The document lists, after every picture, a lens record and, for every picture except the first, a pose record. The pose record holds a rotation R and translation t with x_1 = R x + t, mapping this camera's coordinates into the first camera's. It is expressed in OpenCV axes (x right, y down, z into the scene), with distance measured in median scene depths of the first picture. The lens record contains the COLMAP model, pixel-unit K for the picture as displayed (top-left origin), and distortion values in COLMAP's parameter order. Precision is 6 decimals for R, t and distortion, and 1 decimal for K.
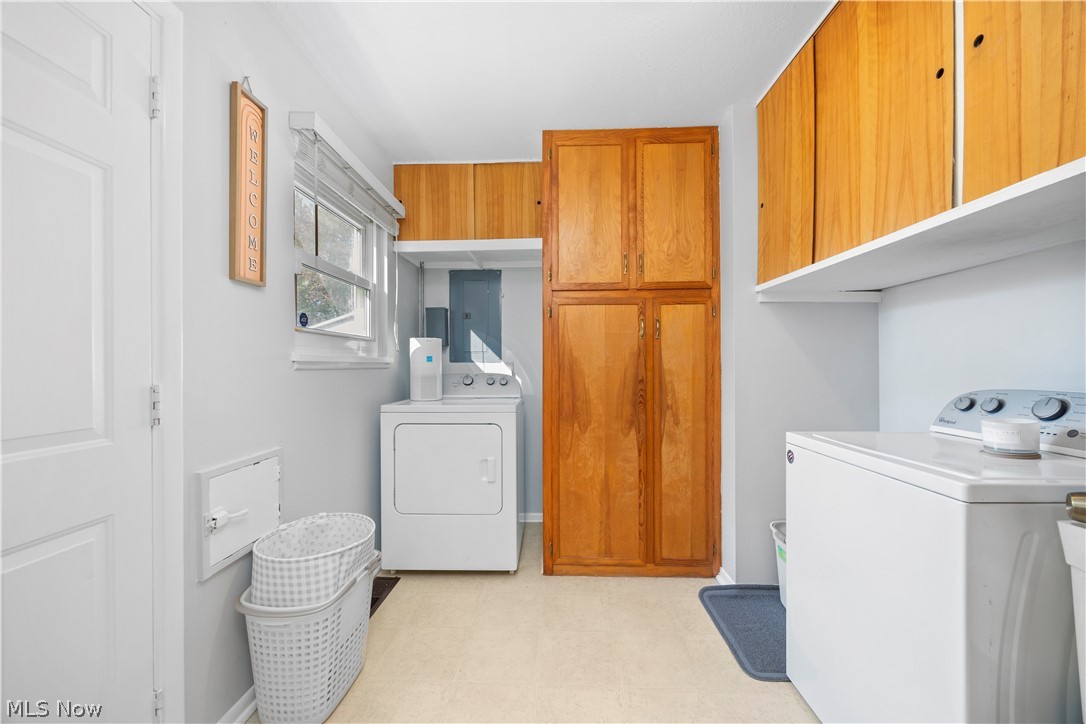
lens RADIAL K [[415.2, 0, 545.8], [0, 415.2, 367.9], [0, 0, 1]] dist [-0.001963, -0.000521]
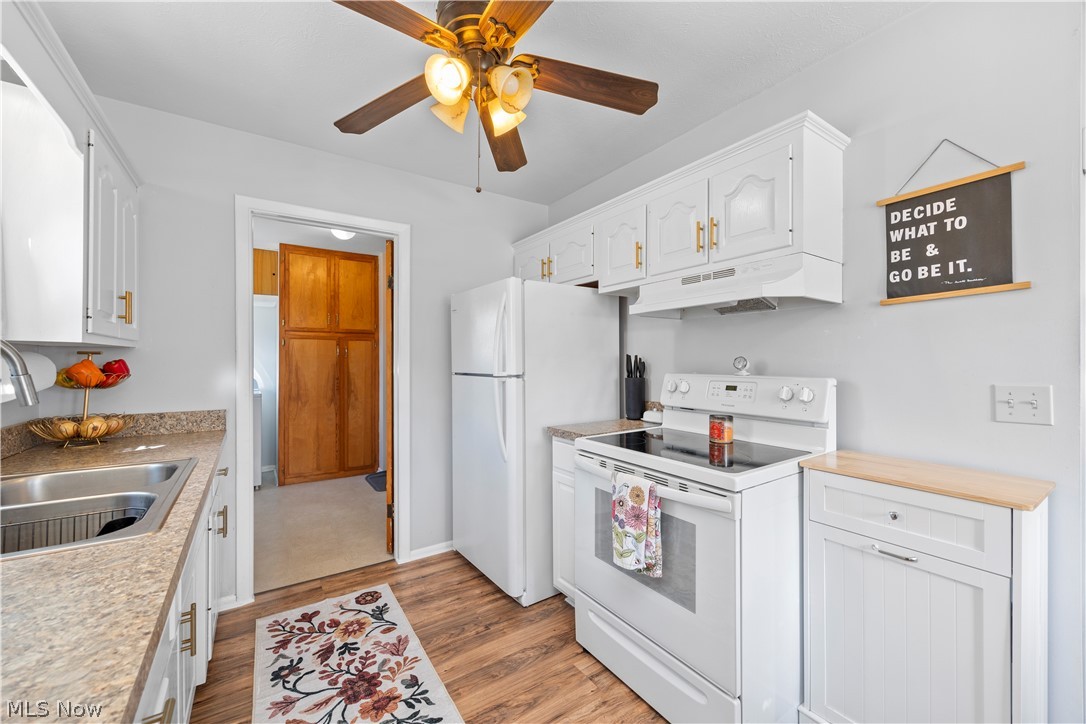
lens RADIAL K [[415.2, 0, 540.0], [0, 415.2, 360.8], [0, 0, 1]] dist [-0.001963, -0.000521]
pose [[0.808257, 0.007815, 0.588777, -0.155823], [-0.001125, 0.999931, -0.011728, -0.032027], [-0.588828, 0.008817, 0.808210, -1.171633]]
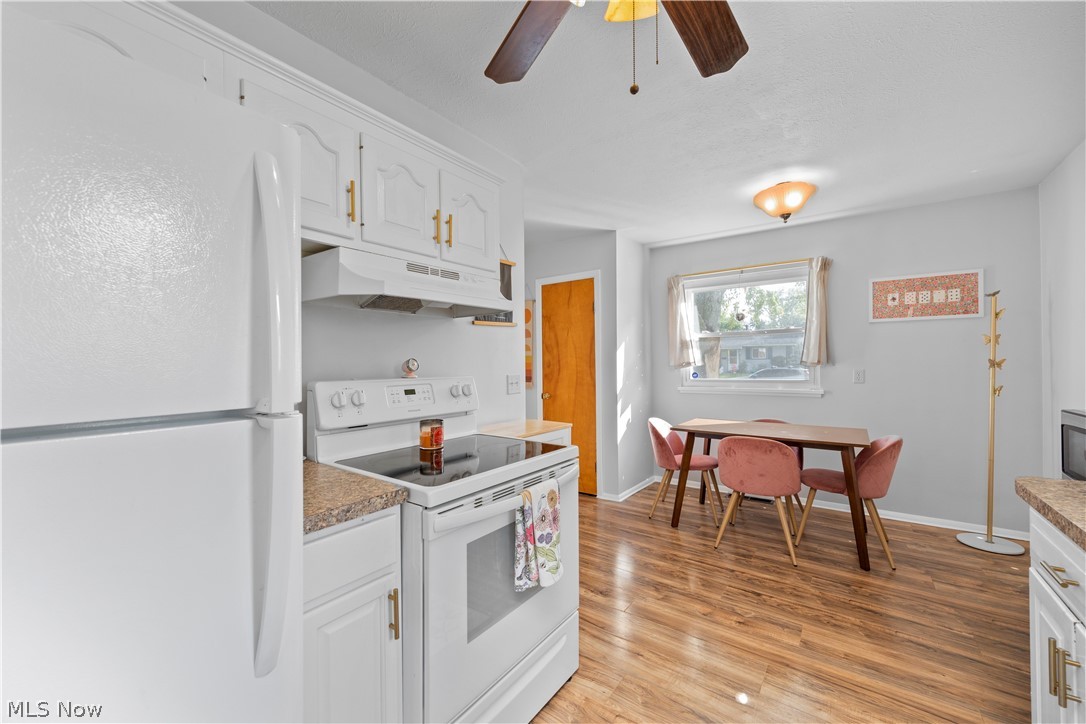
lens RADIAL K [[415.2, 0, 549.7], [0, 415.2, 361.6], [0, 0, 1]] dist [-0.001963, -0.000521]
pose [[-0.820937, 0.013607, 0.570857, 0.455960], [0.017991, 0.999836, 0.002041, -0.072652], [-0.570735, 0.011946, -0.821047, 2.929937]]
